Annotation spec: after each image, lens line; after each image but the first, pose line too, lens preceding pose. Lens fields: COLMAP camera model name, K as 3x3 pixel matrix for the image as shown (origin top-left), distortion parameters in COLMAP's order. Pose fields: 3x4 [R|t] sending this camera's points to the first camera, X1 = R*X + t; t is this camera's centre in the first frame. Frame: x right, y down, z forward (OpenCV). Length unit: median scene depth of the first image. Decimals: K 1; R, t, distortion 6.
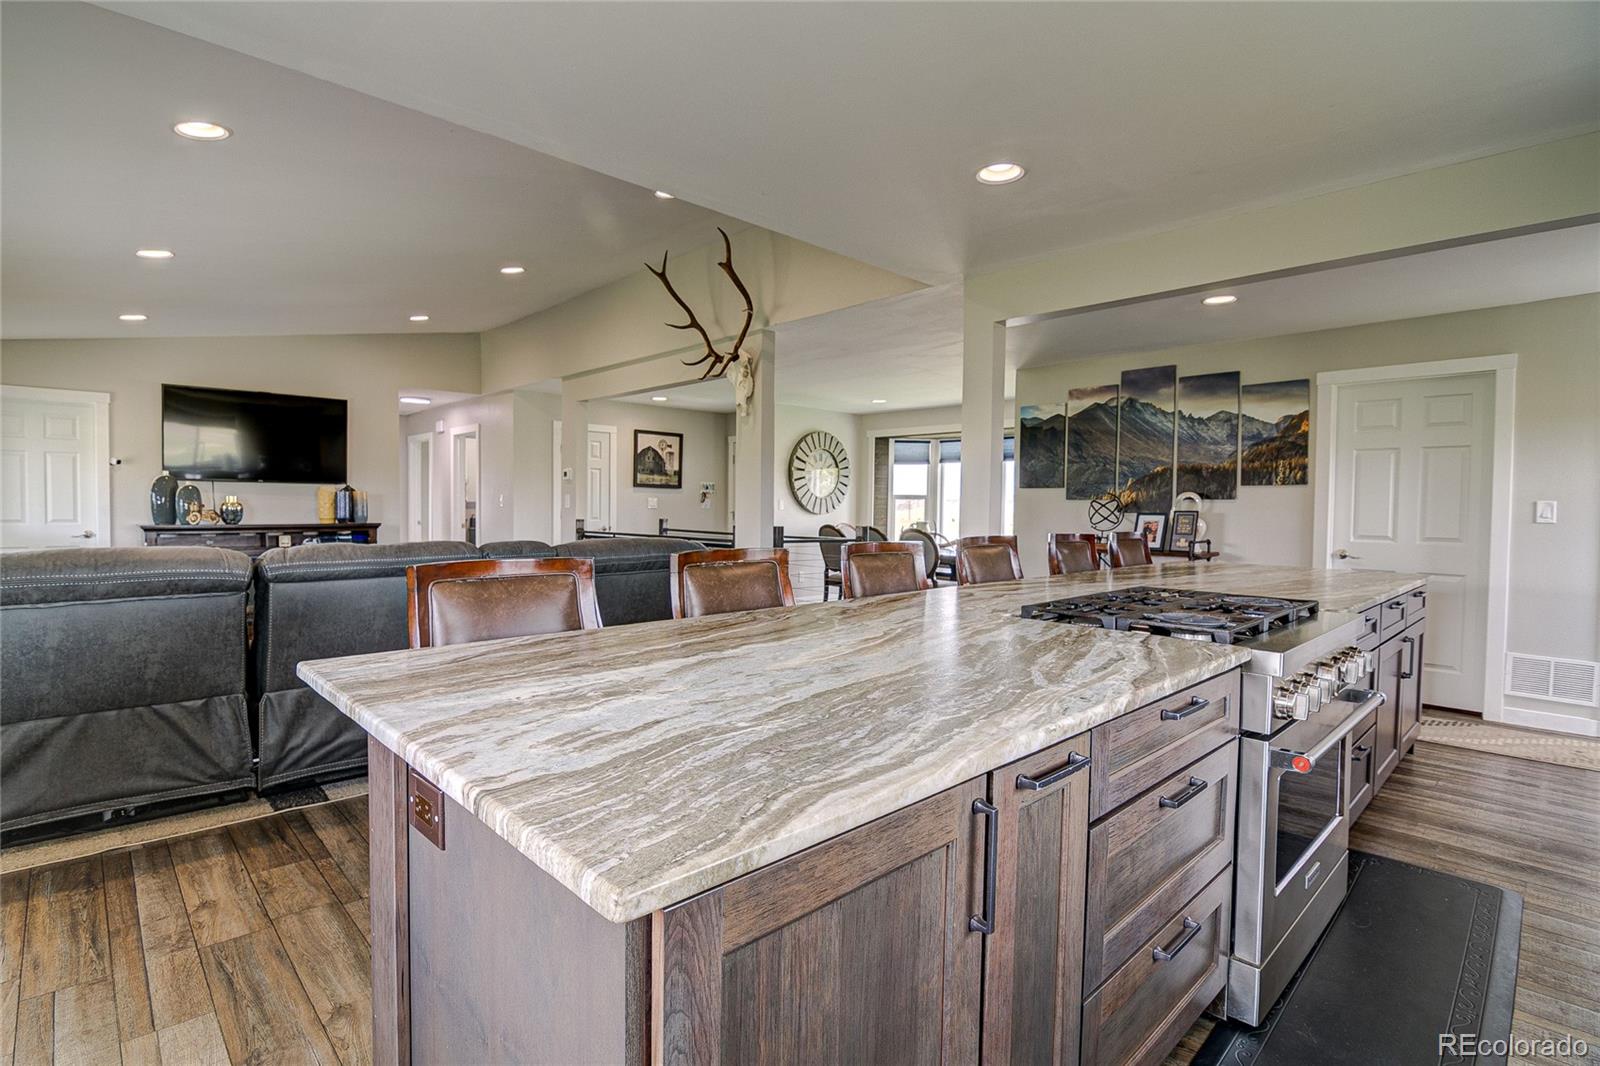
lens RADIAL K [[768.6, 0, 786.3], [0, 768.6, 530.5], [0, 0, 1]] dist [0.000965, -0.004026]
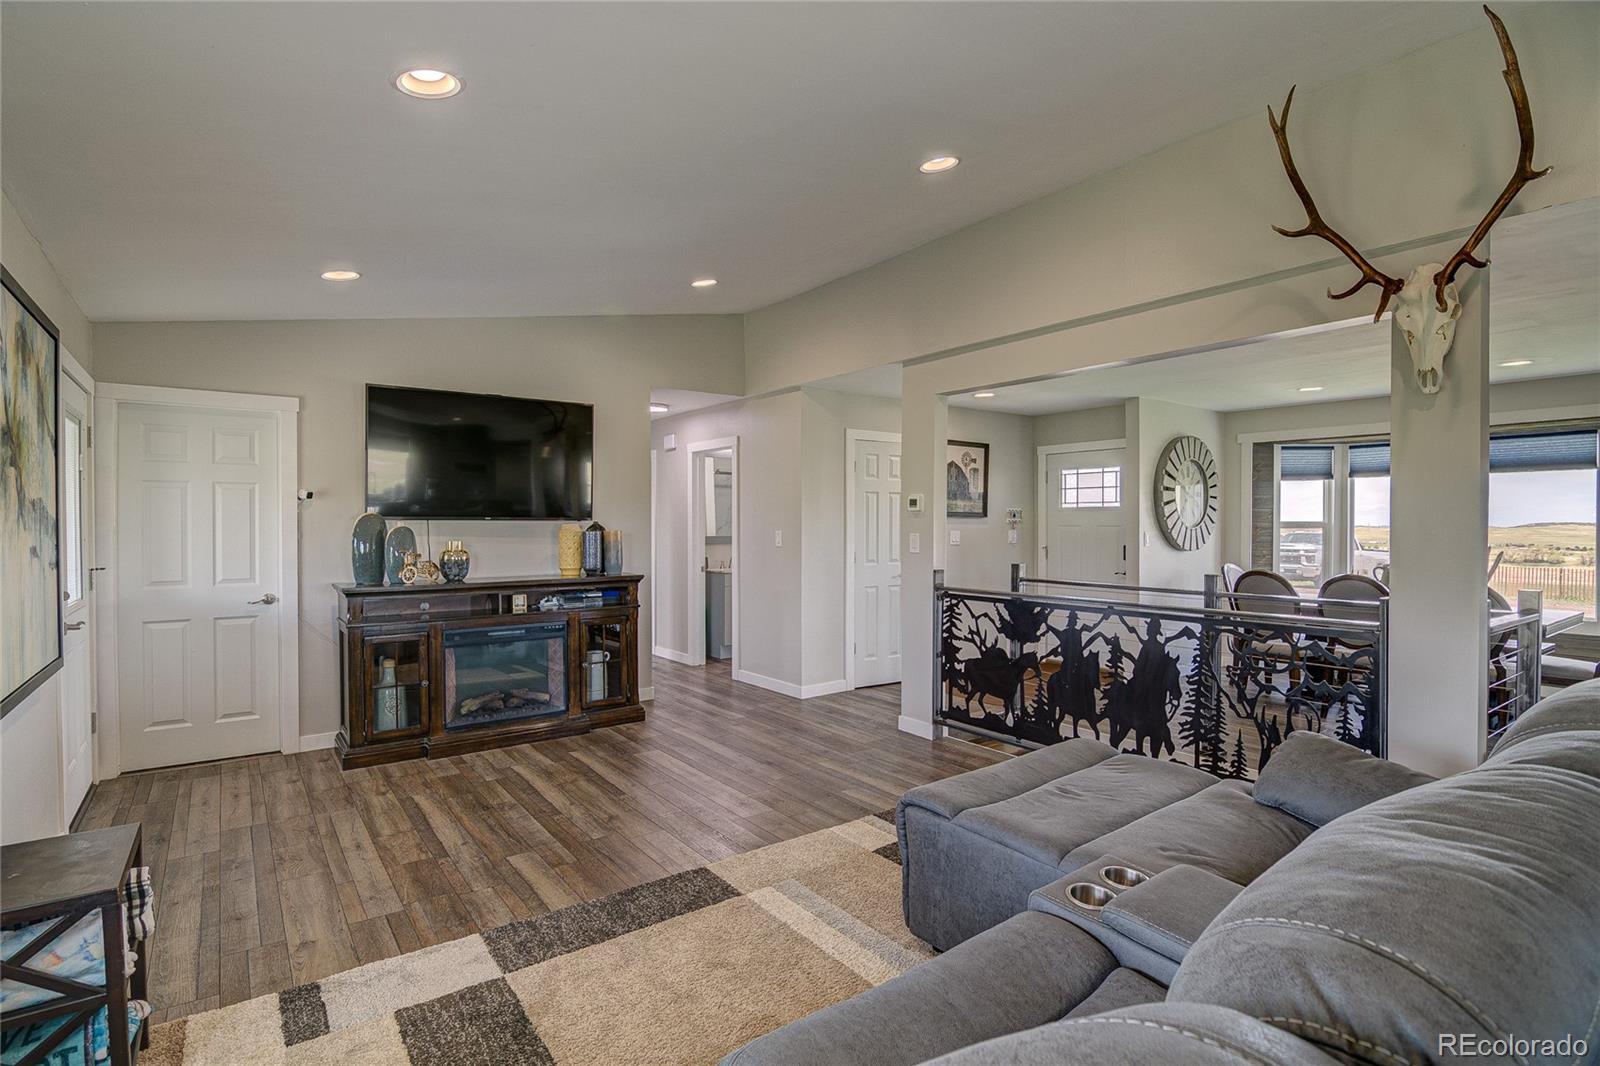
lens RADIAL K [[768.6, 0, 798.3], [0, 768.6, 531.5], [0, 0, 1]] dist [0.000965, -0.004026]
pose [[0.993898, -0.009877, -0.109862, -0.251738], [0.007394, 0.999708, -0.022993, -0.026448], [0.110057, 0.022041, 0.993681, 0.253594]]
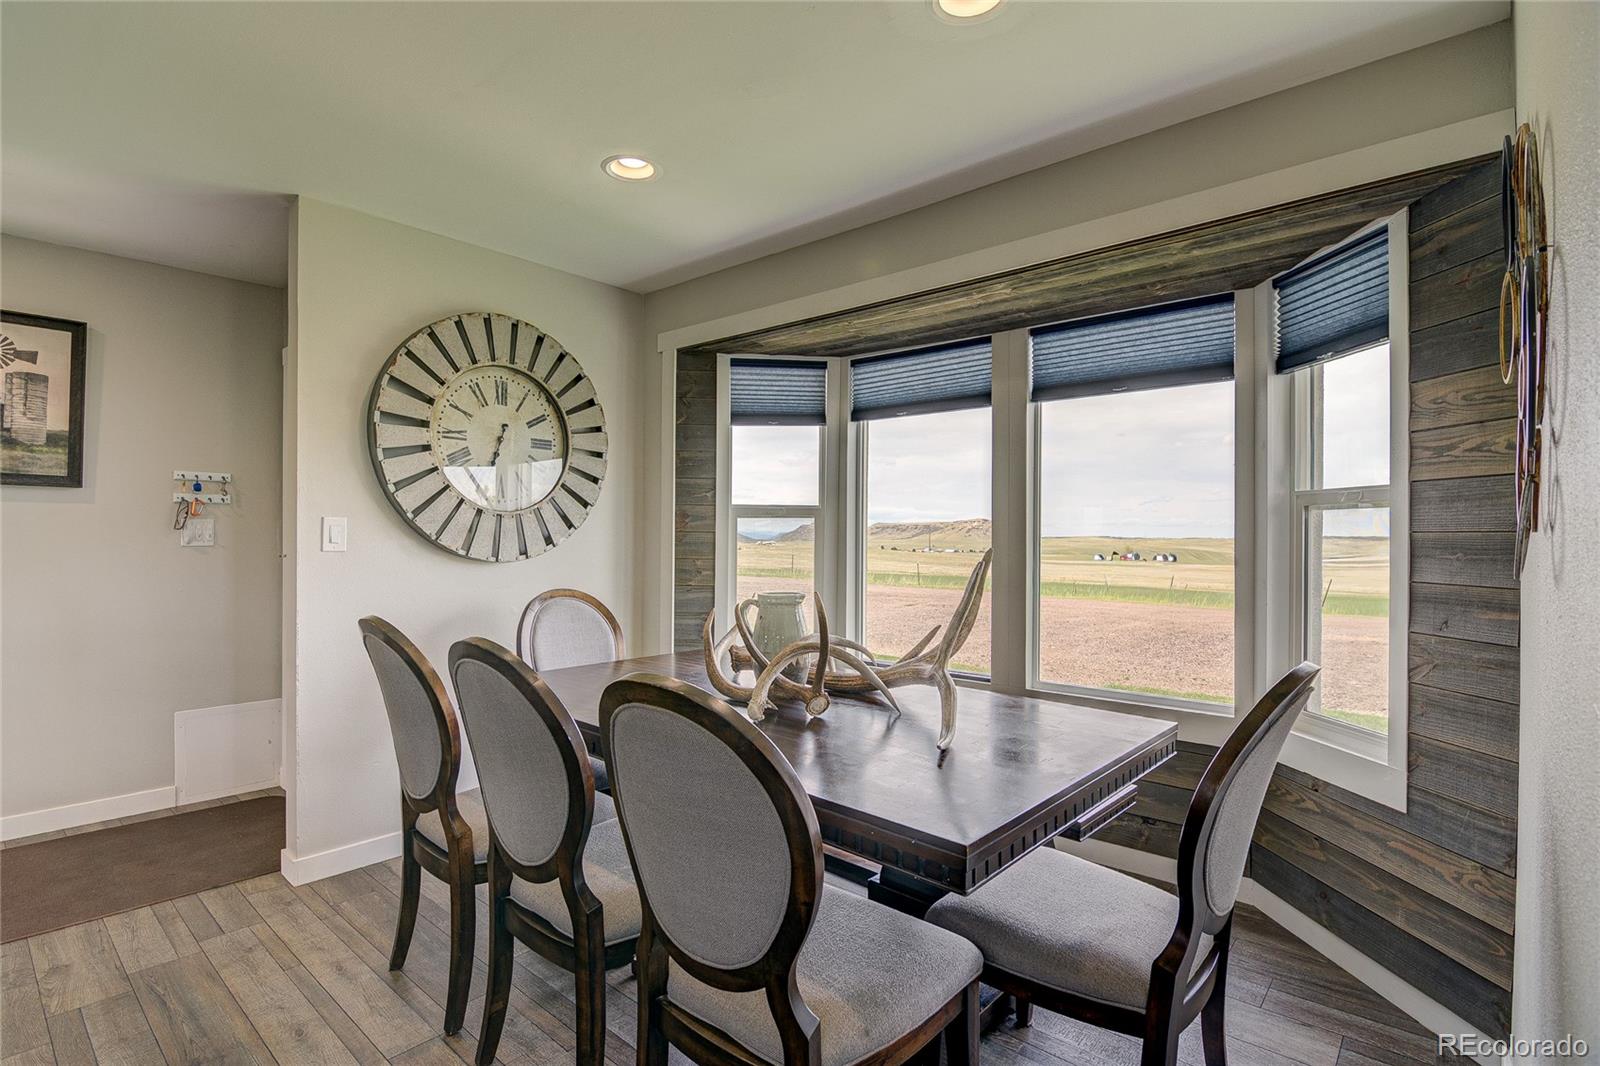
lens RADIAL K [[768.6, 0, 802.0], [0, 768.6, 531.4], [0, 0, 1]] dist [0.000965, -0.004026]
pose [[0.995327, -0.006713, 0.096332, 0.150270], [0.010214, 0.999303, -0.035897, -0.021833], [-0.096024, 0.036713, 0.994702, 0.682516]]
